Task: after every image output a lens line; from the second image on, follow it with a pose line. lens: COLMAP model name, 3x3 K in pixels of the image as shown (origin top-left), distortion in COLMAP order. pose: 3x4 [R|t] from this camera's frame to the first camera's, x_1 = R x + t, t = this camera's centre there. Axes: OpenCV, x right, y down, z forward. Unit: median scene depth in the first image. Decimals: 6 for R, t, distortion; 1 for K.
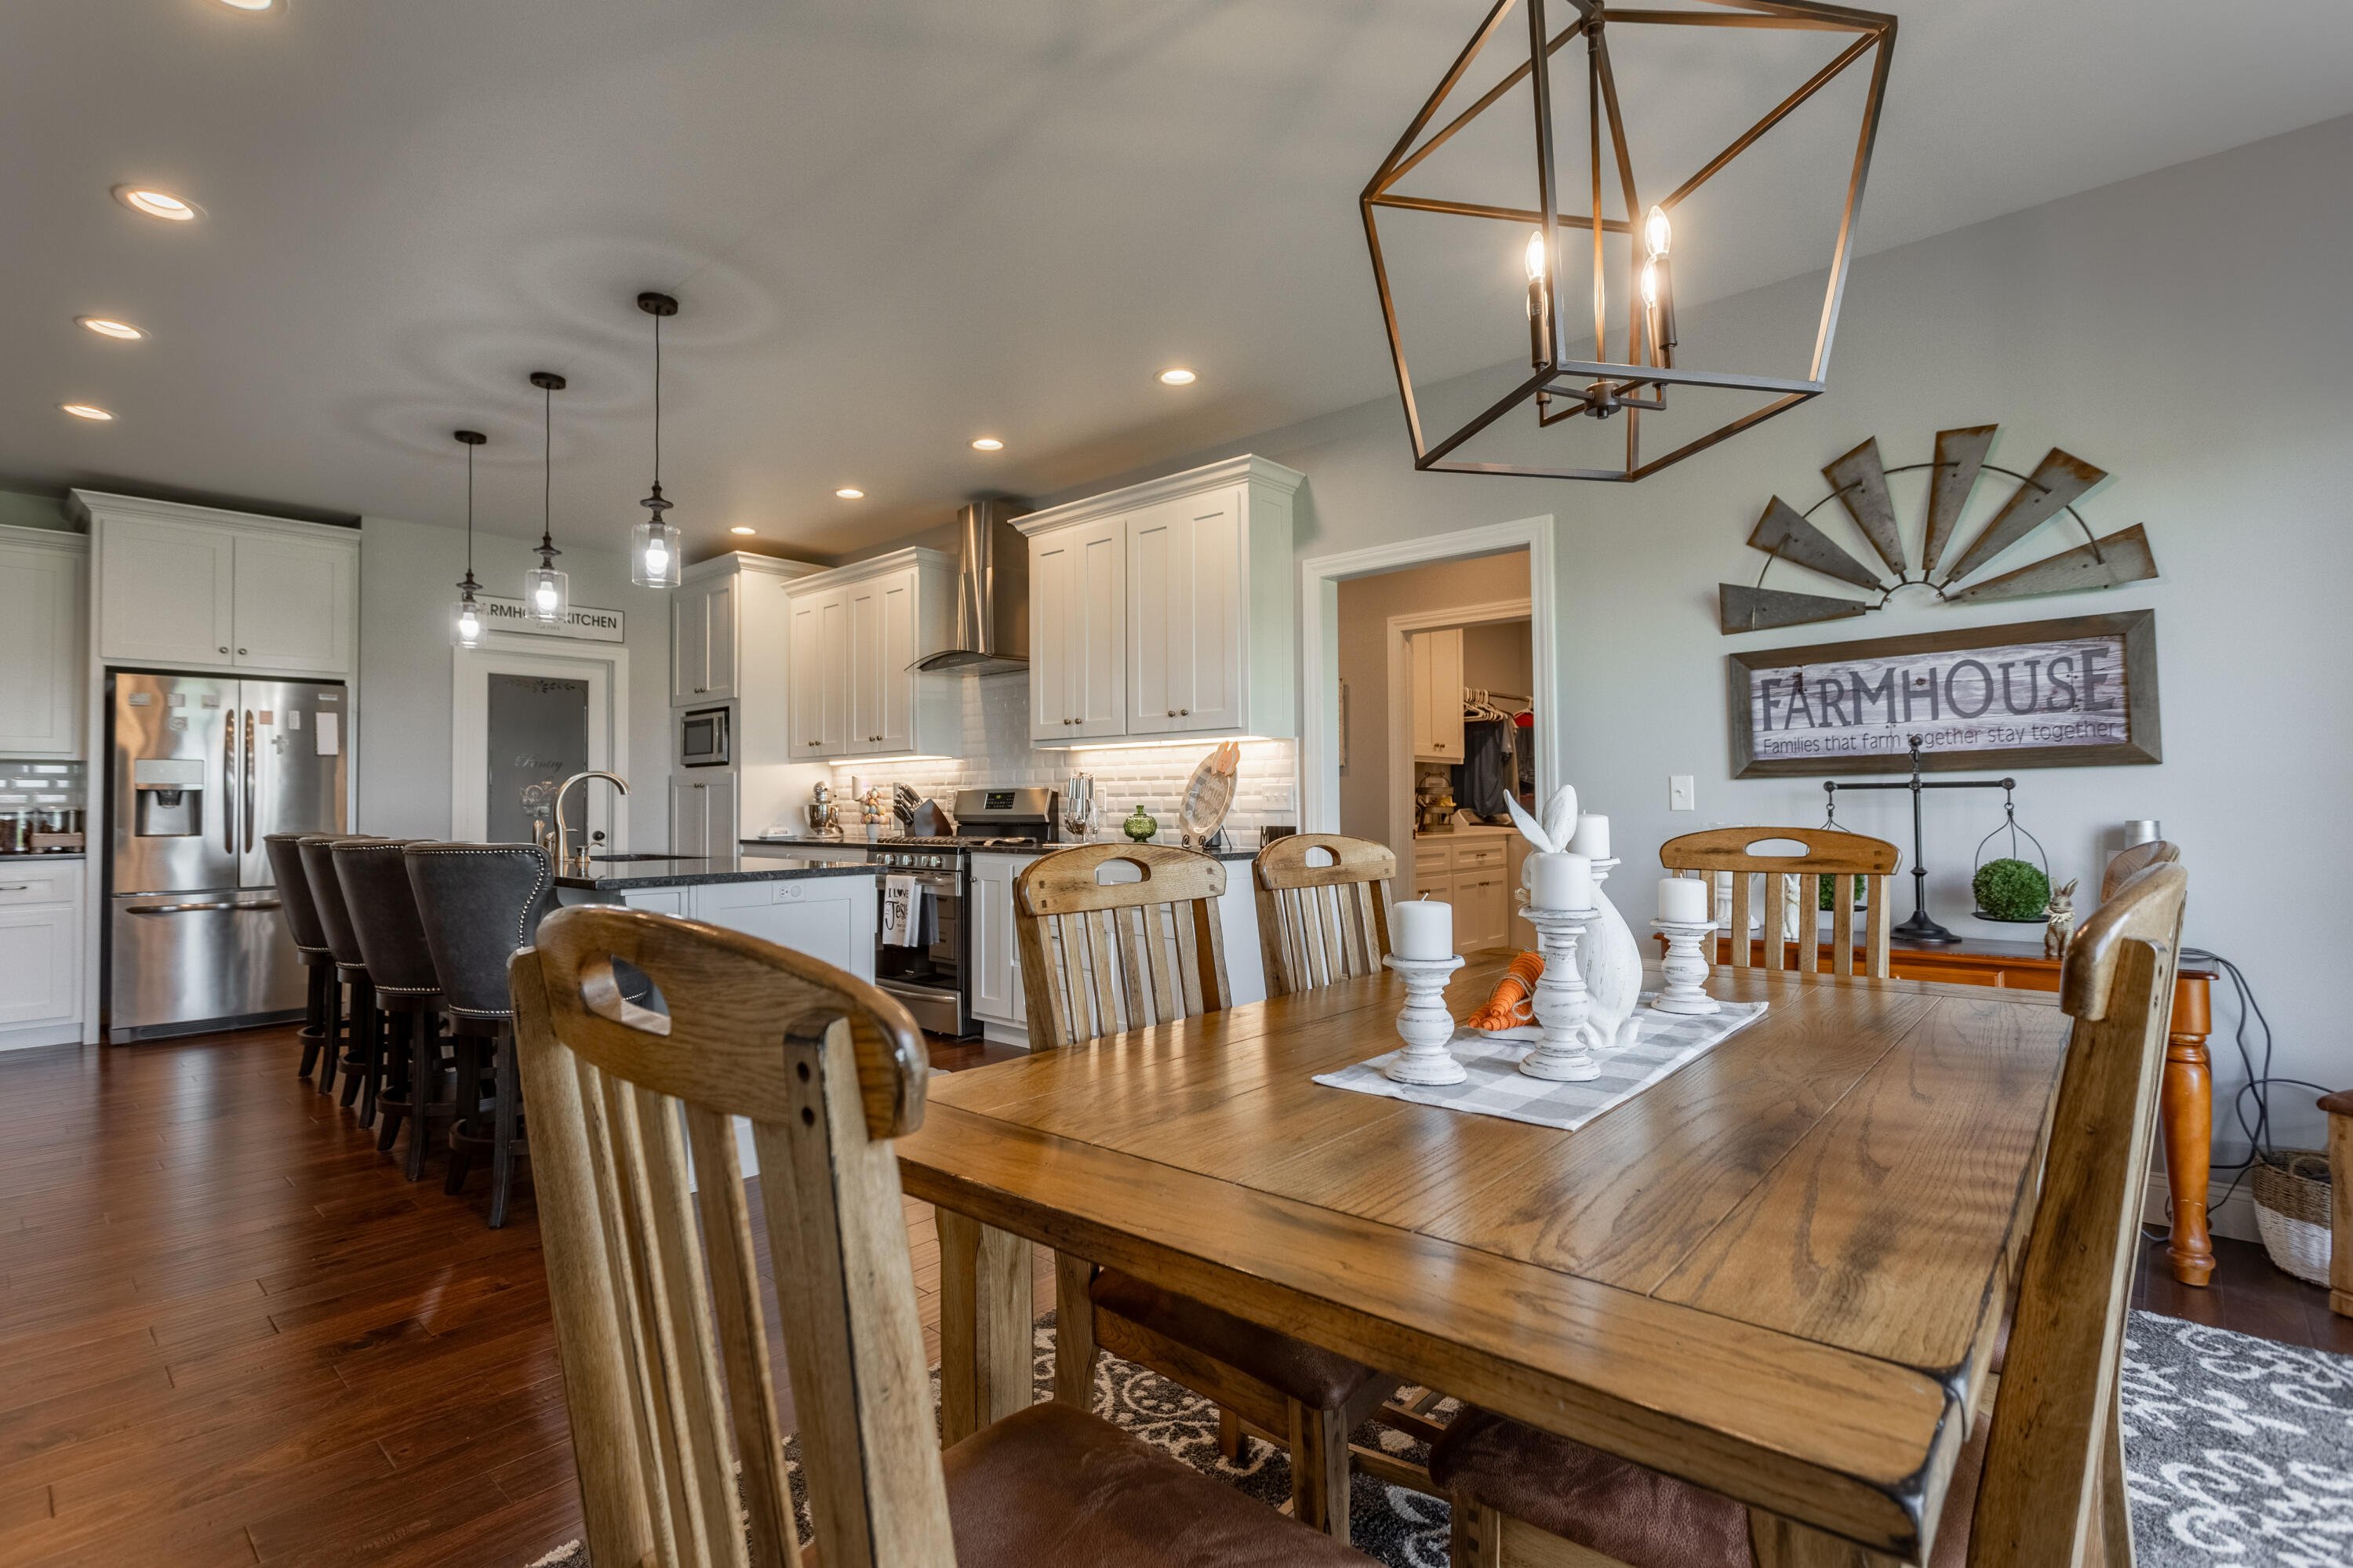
lens RADIAL K [[1104.9, 0, 1165.4], [0, 1104.9, 773.7], [0, 0, 1]] dist [-0.004454, -0.000385]
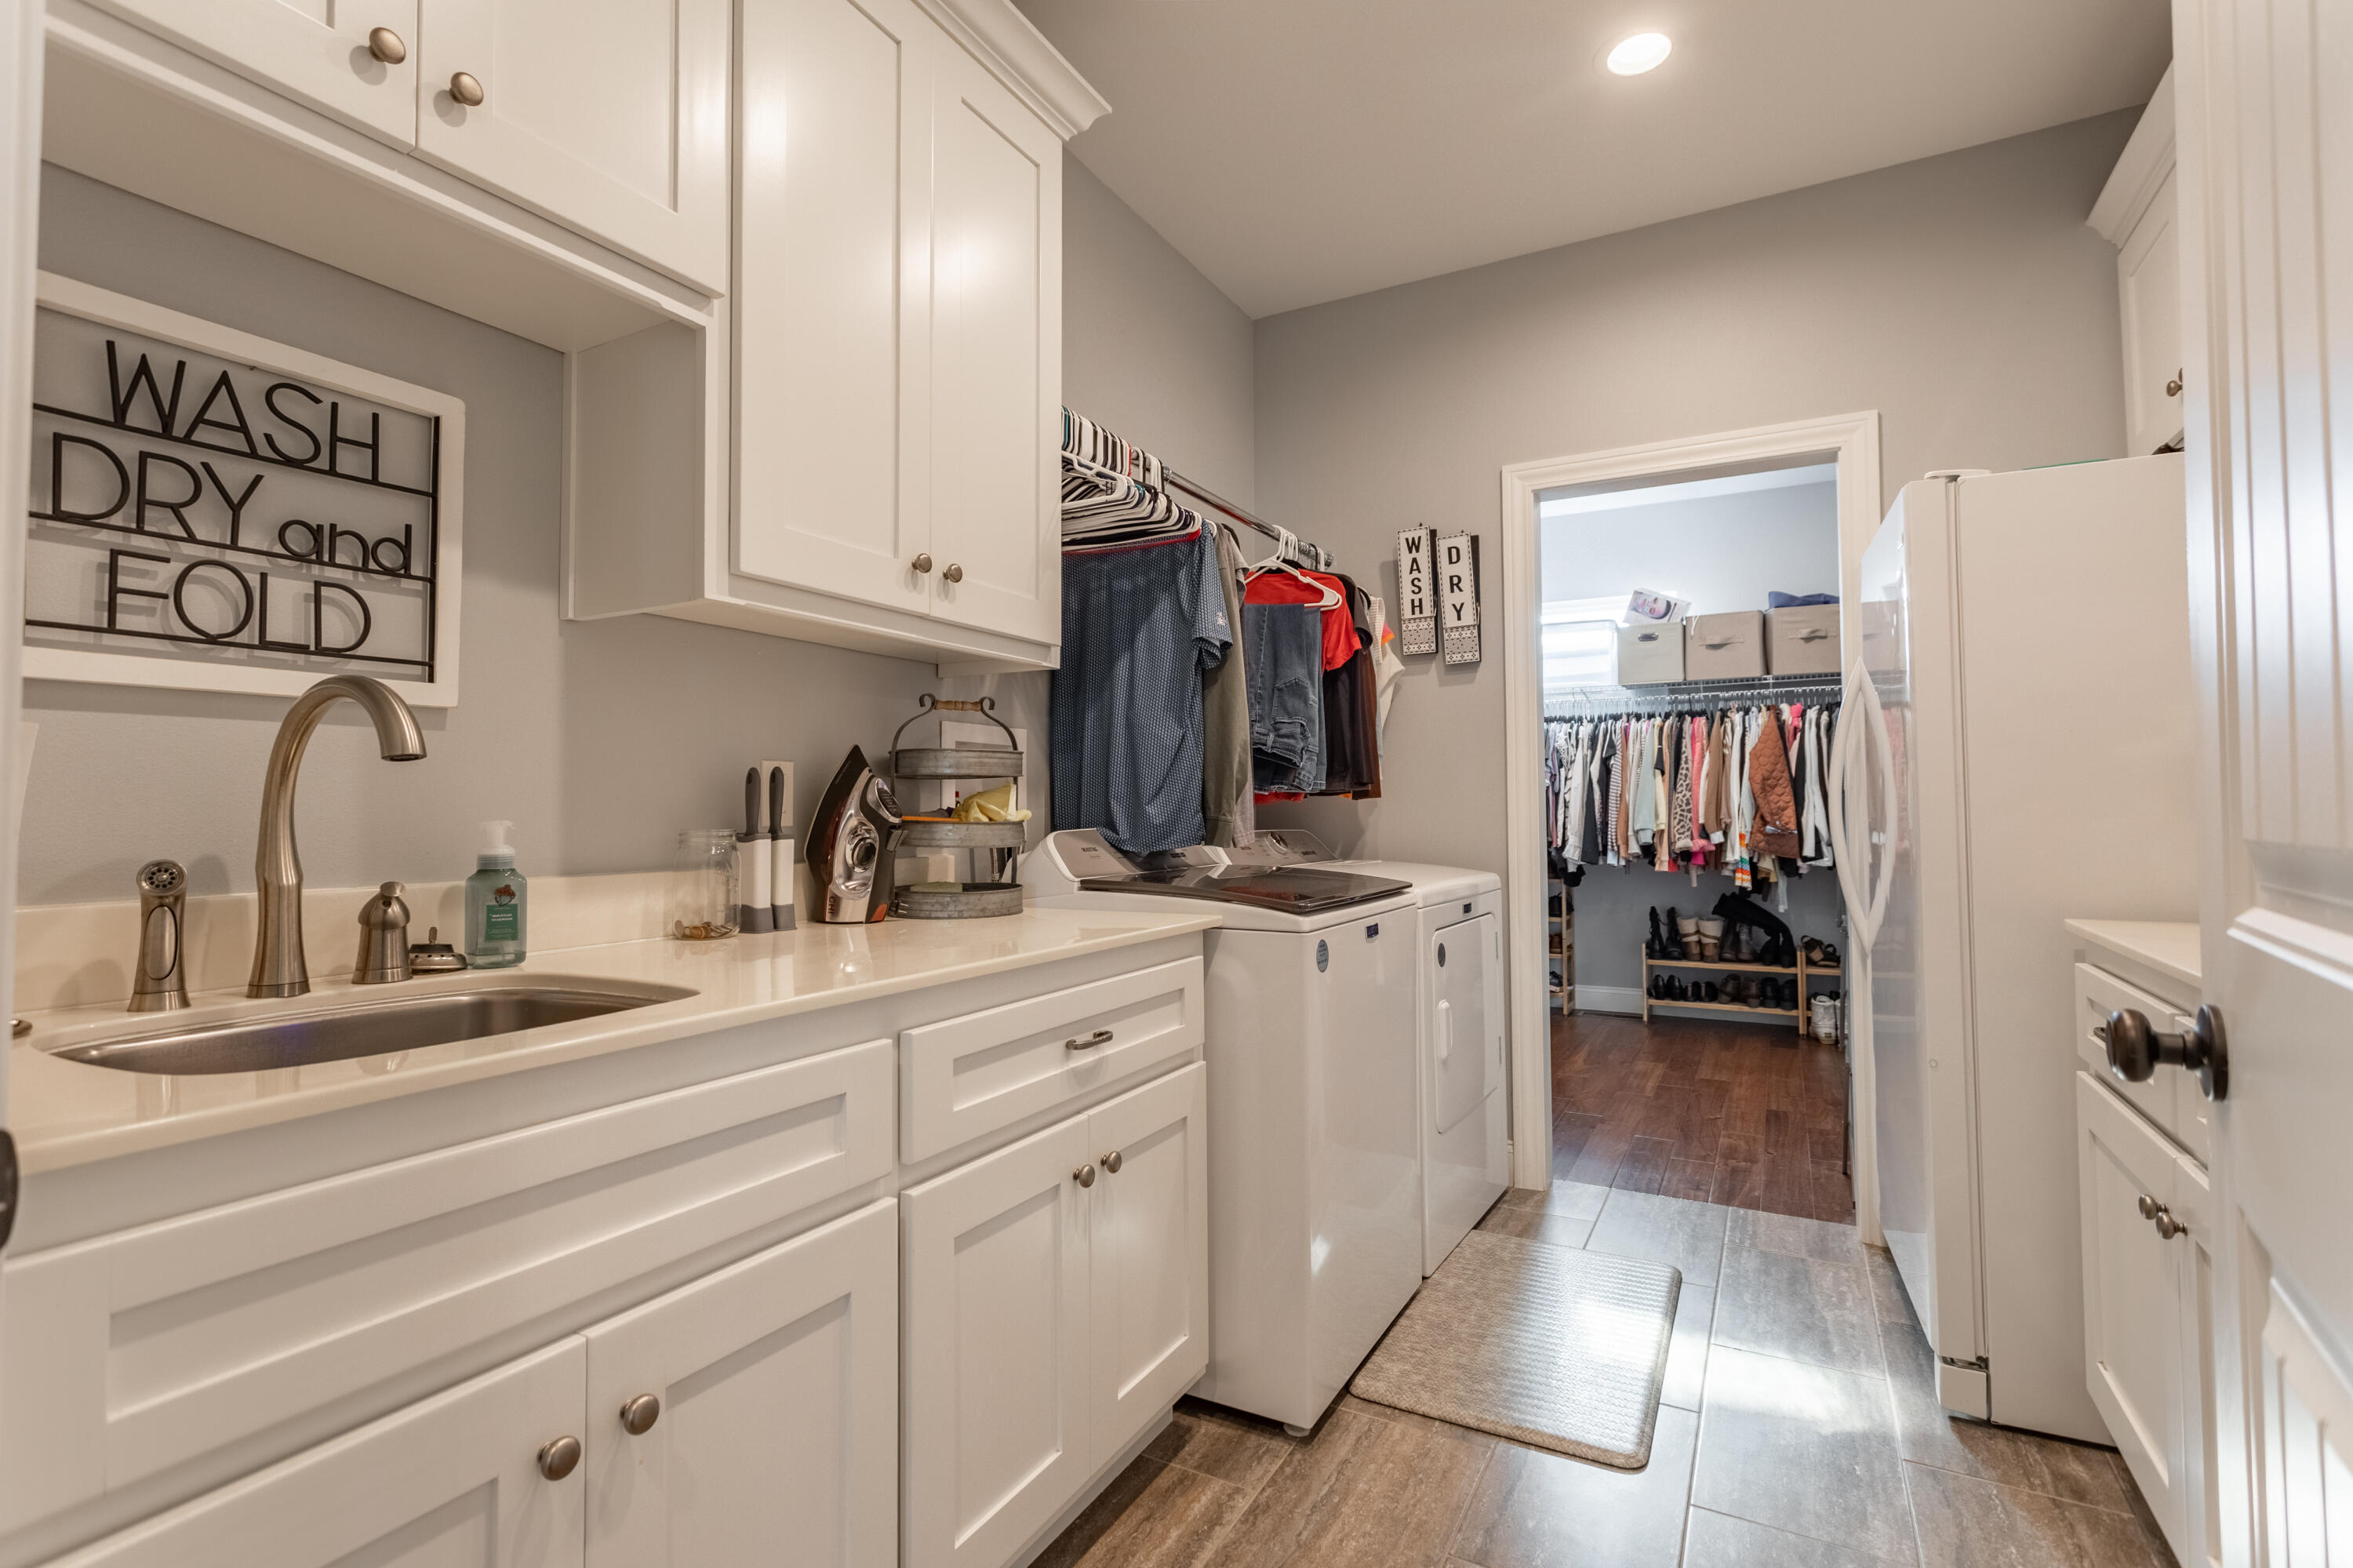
lens RADIAL K [[1104.9, 0, 1165.4], [0, 1104.9, 773.7], [0, 0, 1]] dist [-0.004454, -0.000385]
pose [[0.975464, 0.005602, 0.220086, 0.230421], [-0.004537, 0.999975, -0.005344, 0.018202], [-0.220110, 0.004214, 0.975466, 0.709683]]
